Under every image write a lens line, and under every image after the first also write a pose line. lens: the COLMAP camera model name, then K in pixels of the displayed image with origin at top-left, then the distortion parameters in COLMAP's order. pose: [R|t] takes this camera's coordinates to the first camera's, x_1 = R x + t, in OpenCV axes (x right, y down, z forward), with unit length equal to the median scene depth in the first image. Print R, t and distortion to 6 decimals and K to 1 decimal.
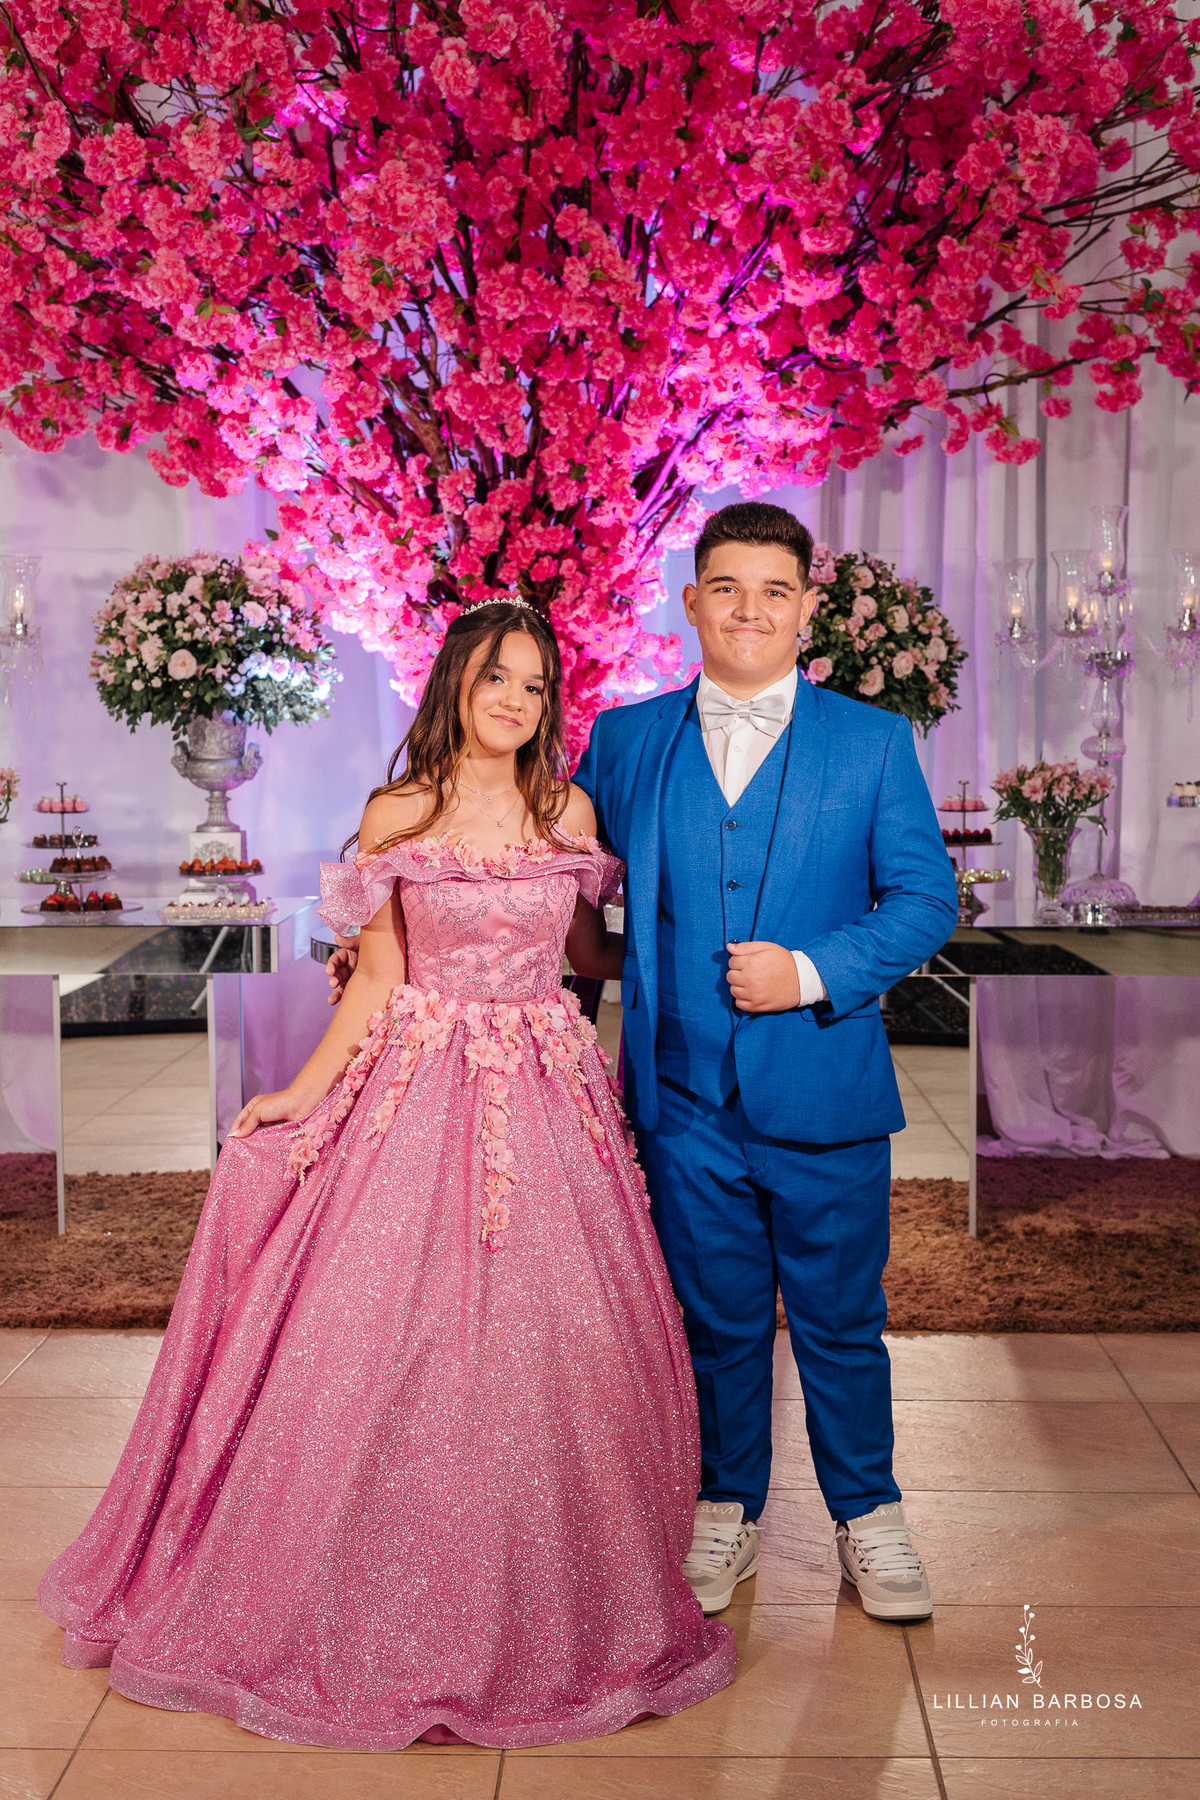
lens RADIAL K [[2573.2, 0, 592.5], [0, 2573.2, 904.0], [0, 0, 1]] dist [0.156312, -0.828129]
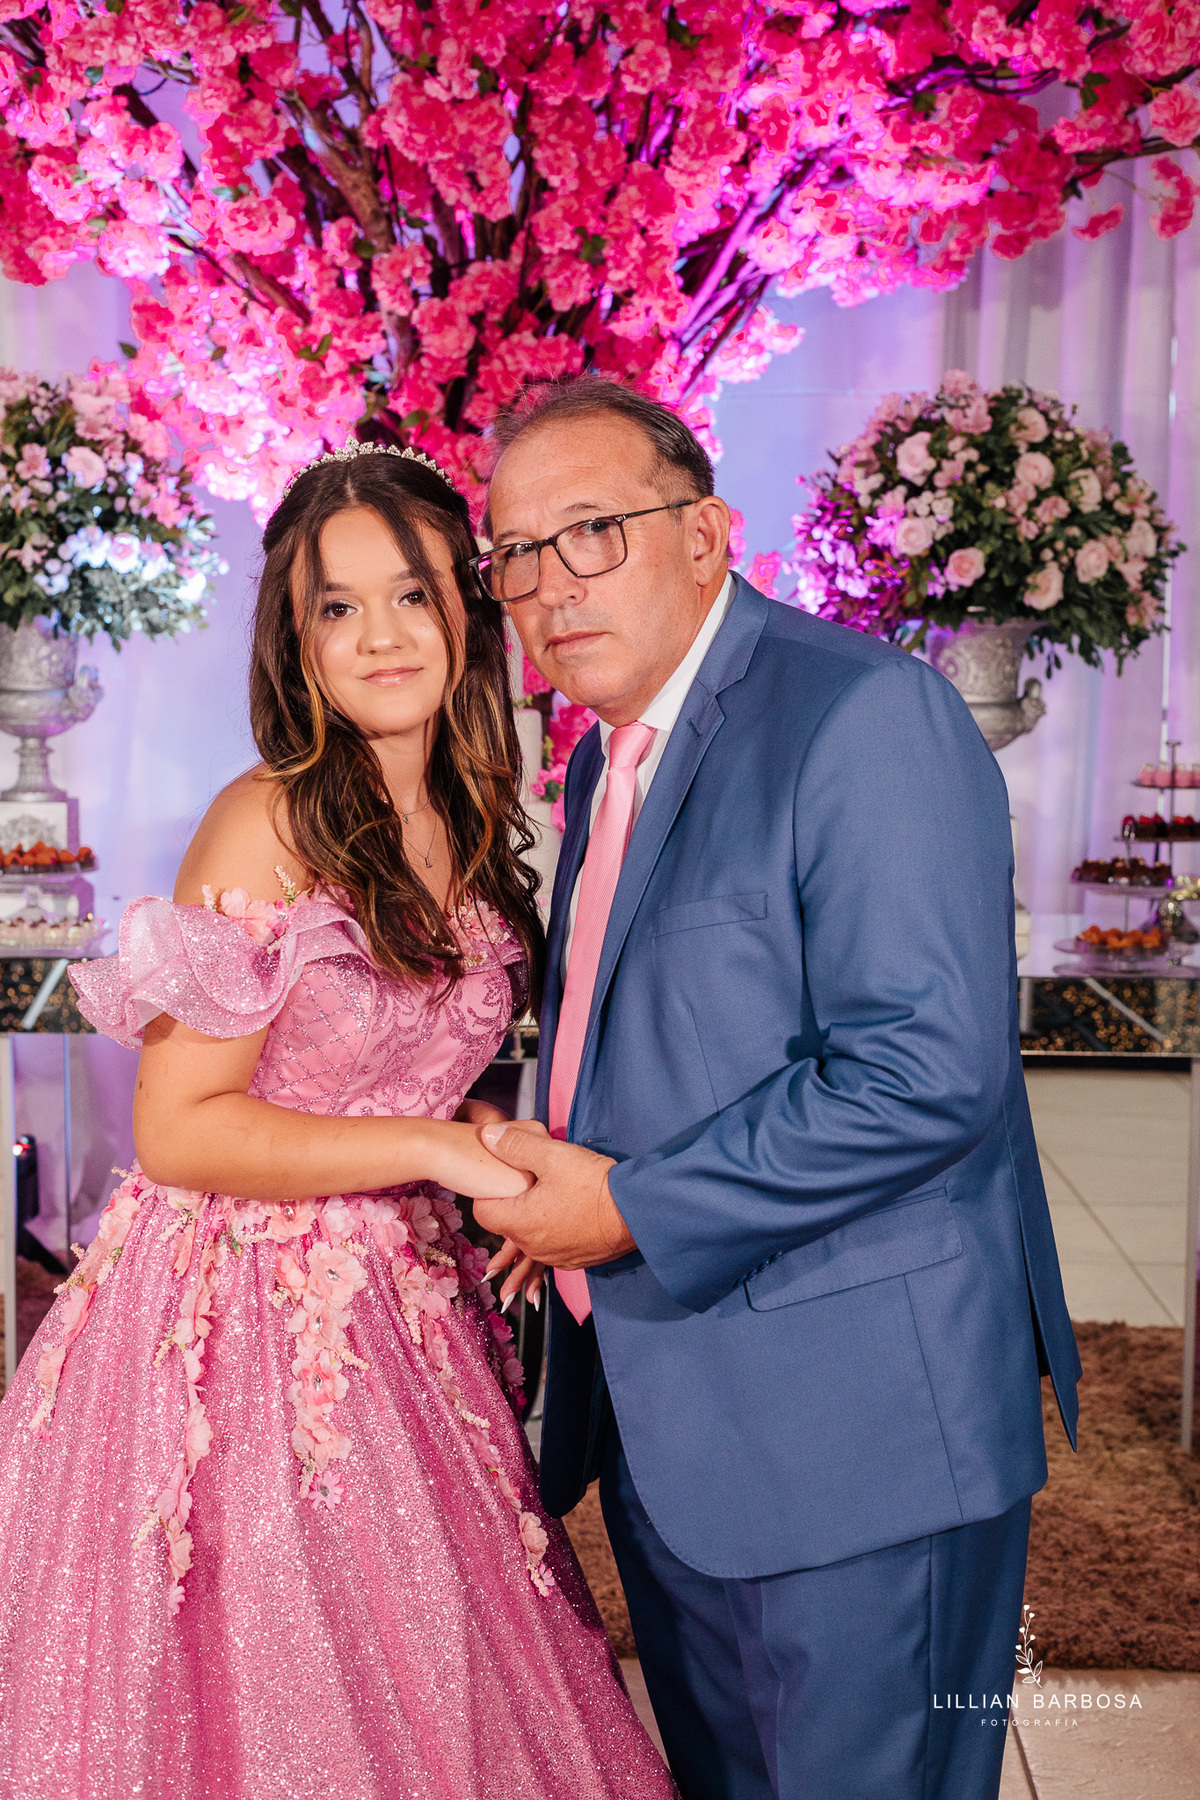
lens RADIAL K [[2727.0, 0, 630.7], [0, 2727.0, 896.8], [0, 0, 1]] dist [0.159977, -0.934599]
pose [[0.999731, 0.013628, 0.018753, -0.006477], [-0.014233, 0.999370, 0.032501, -0.029709], [-0.018298, -0.032760, 0.999296, 0.315234]]
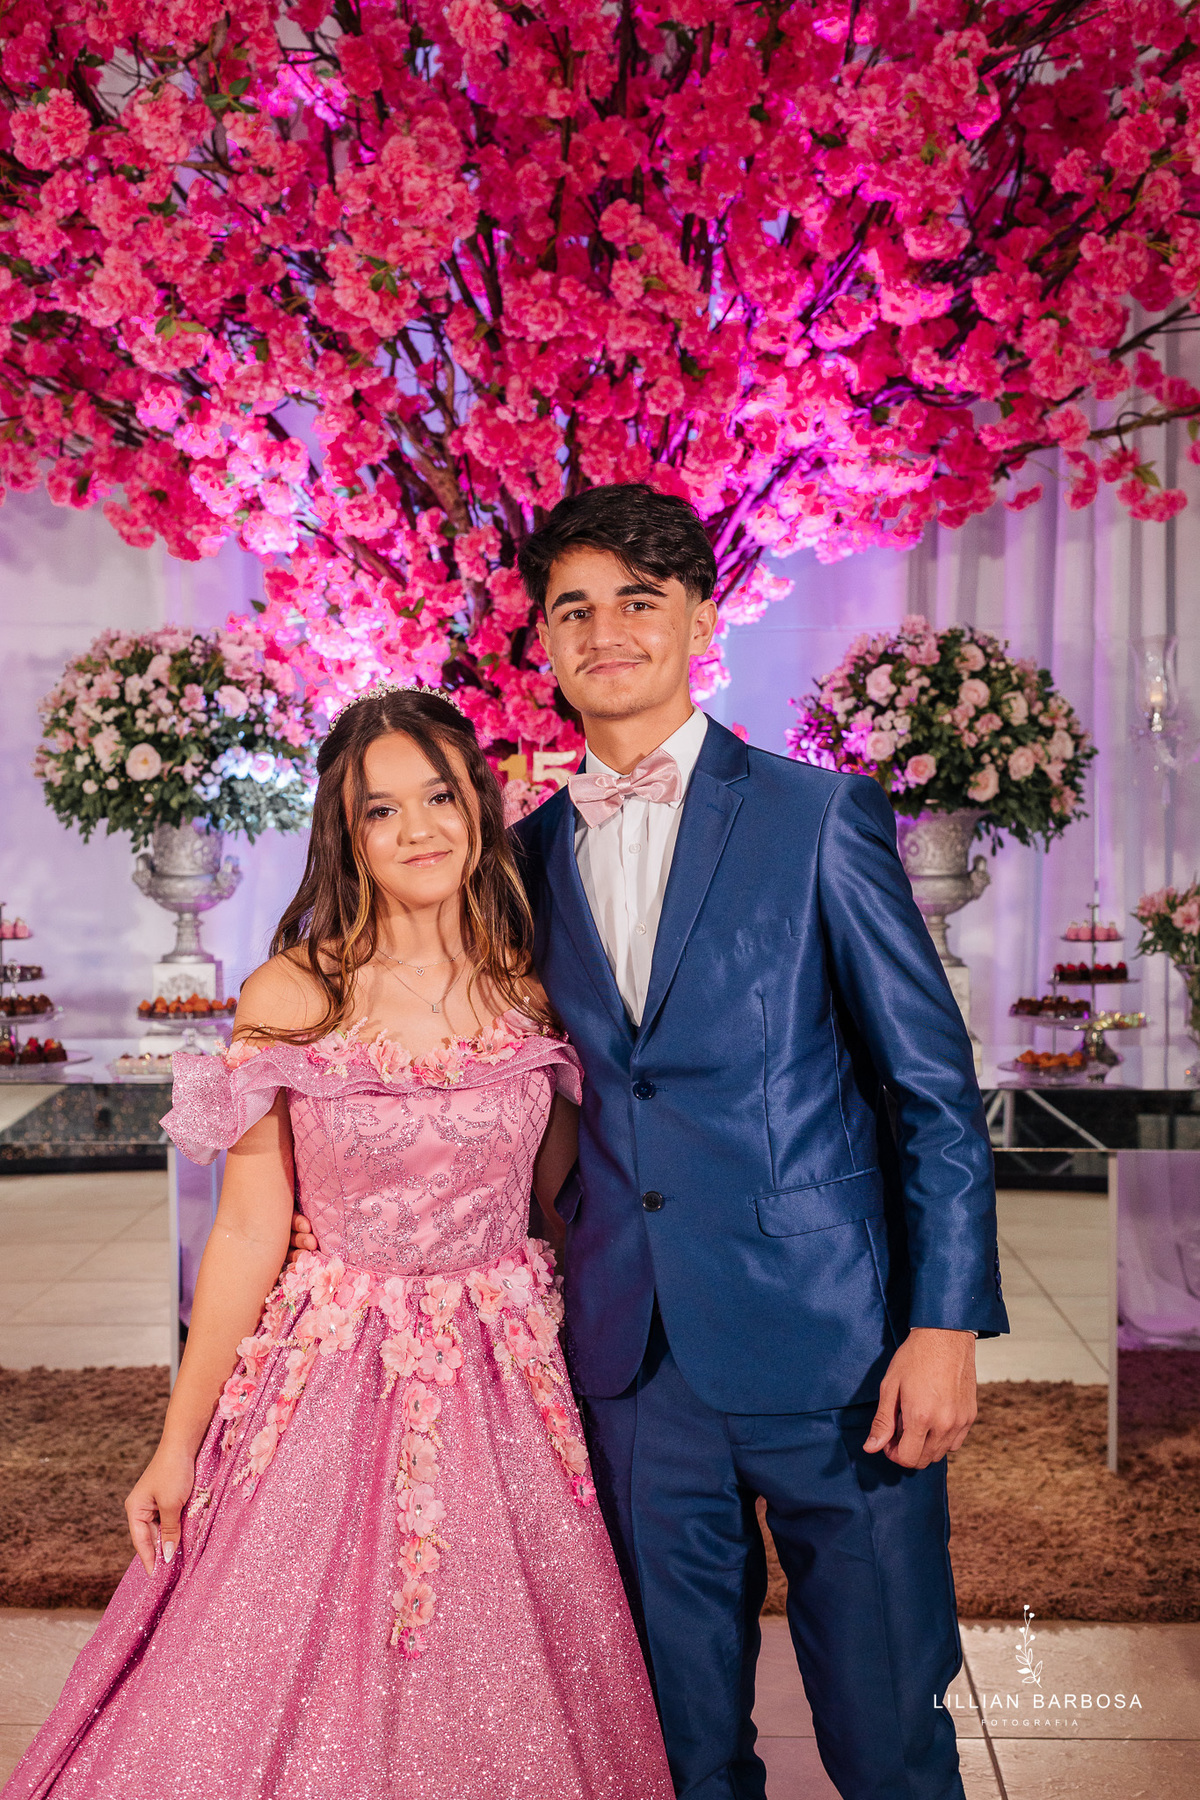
lens RADIAL K [[2581.1, 0, 591.0], [0, 2581.1, 895.2], [0, 0, 1]] dist [0.159511, -0.872812]
pose [[0.999949, 0.002405, -0.009784, -0.008065], [-0.002737, 0.999417, -0.034045, -0.022605], [0.009697, 0.034070, 0.999372, 0.178279]]
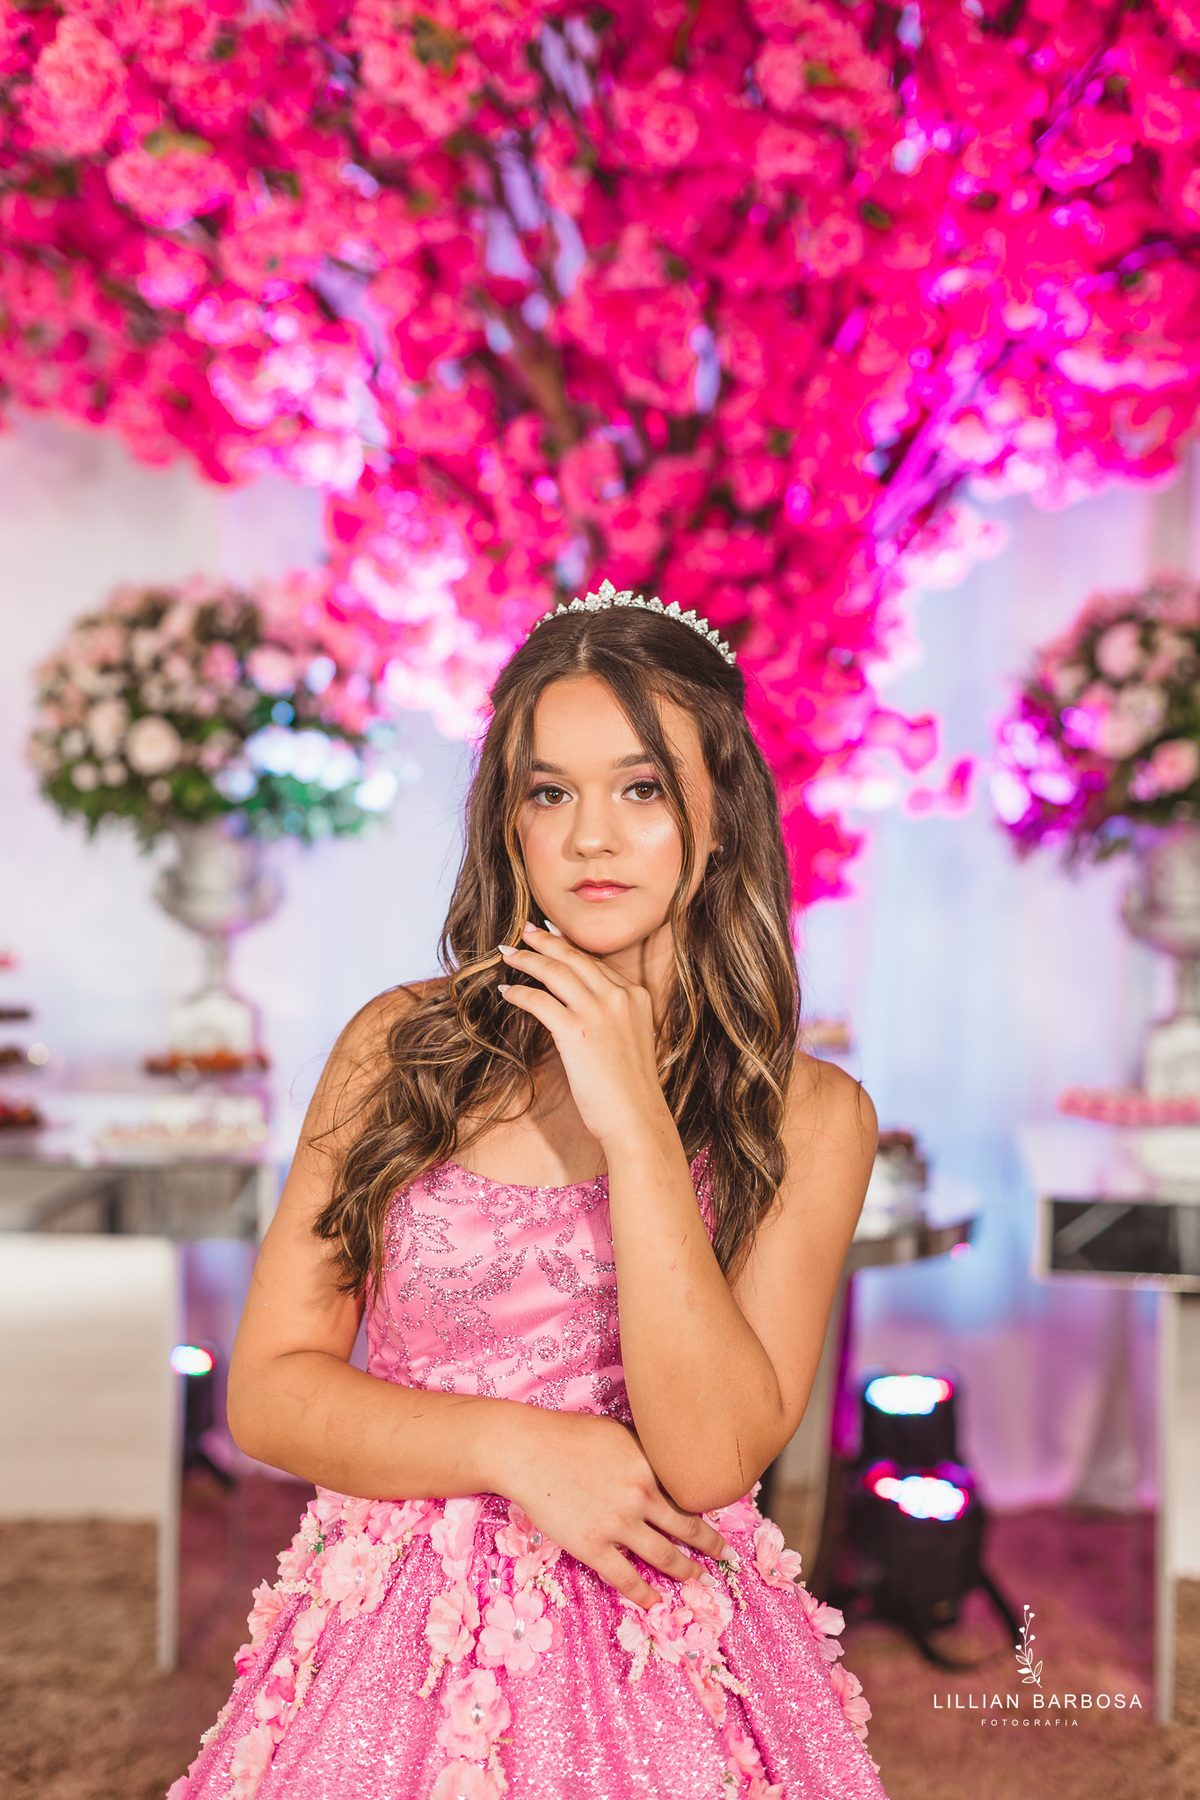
lens RADIAL K [[2546.4, 0, 586.1], [0, 2546.4, 892.2], [0, 0, 1]] dist [0.403974, -1.414830]
pose [[0.996189, 0.018783, -0.085177, 0.002544], [-0.023029, 0.998526, -0.049140, -0.027611], [0.084128, 0.050915, 0.995153, 0.379123]]
